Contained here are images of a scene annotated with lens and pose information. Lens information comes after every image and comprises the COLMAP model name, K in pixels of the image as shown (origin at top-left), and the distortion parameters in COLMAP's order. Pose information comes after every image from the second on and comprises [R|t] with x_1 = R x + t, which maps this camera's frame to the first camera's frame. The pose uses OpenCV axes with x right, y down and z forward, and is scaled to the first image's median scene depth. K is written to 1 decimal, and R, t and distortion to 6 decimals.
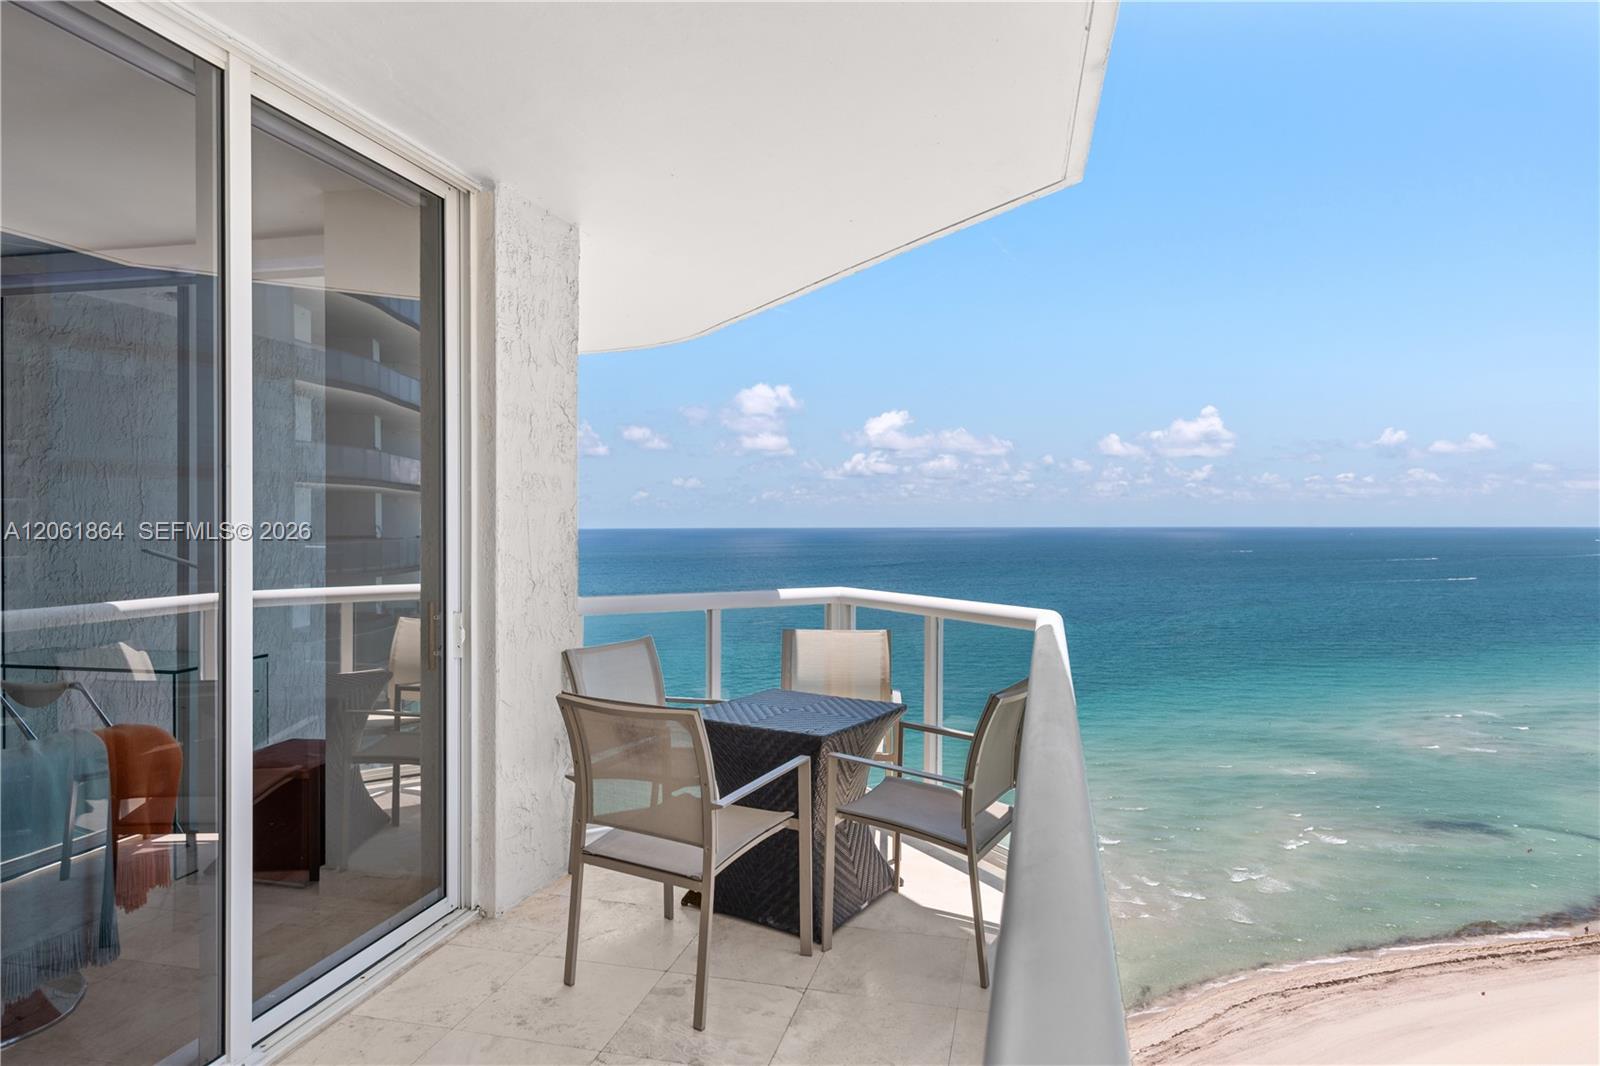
lens RADIAL K [[912.1, 0, 795.5], [0, 912.1, 517.1], [0, 0, 1]] dist [0.016134, -0.008178]
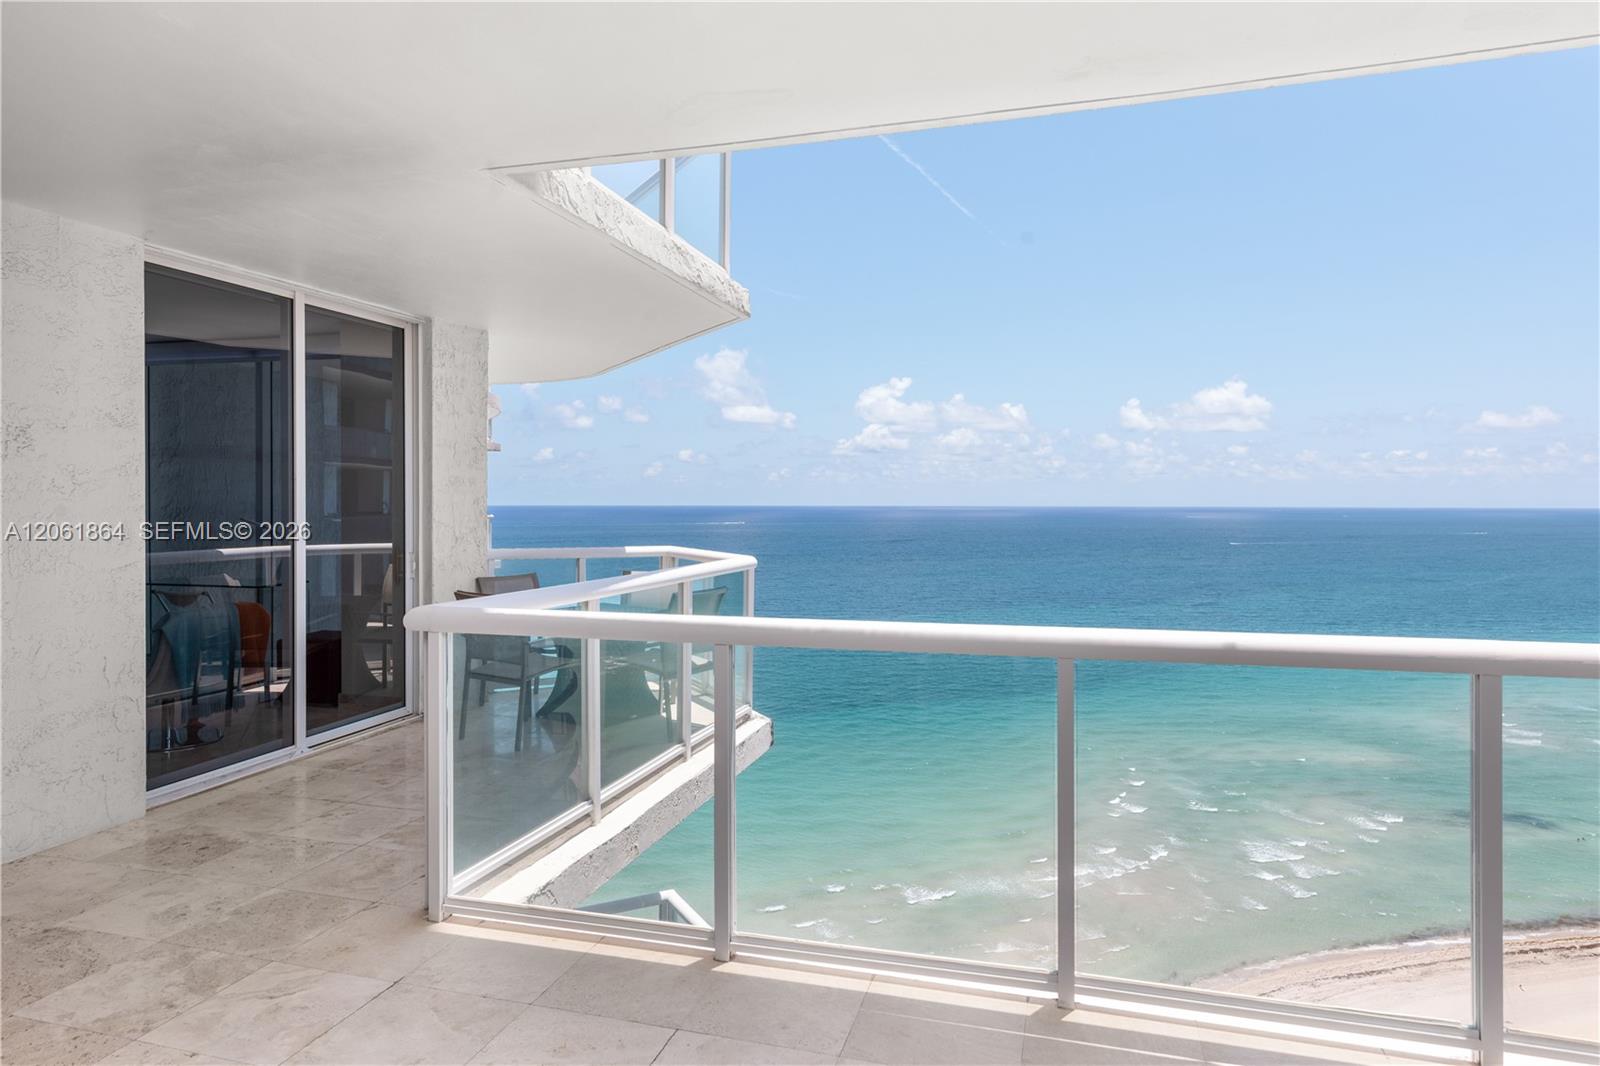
lens RADIAL K [[912.1, 0, 757.2], [0, 912.1, 502.1], [0, 0, 1]] dist [0.016134, -0.008178]
pose [[0.998032, 0.005719, -0.062451, 0.324935], [-0.004942, 0.999909, 0.012588, -0.019118], [0.062518, -0.012255, 0.997969, -0.585039]]
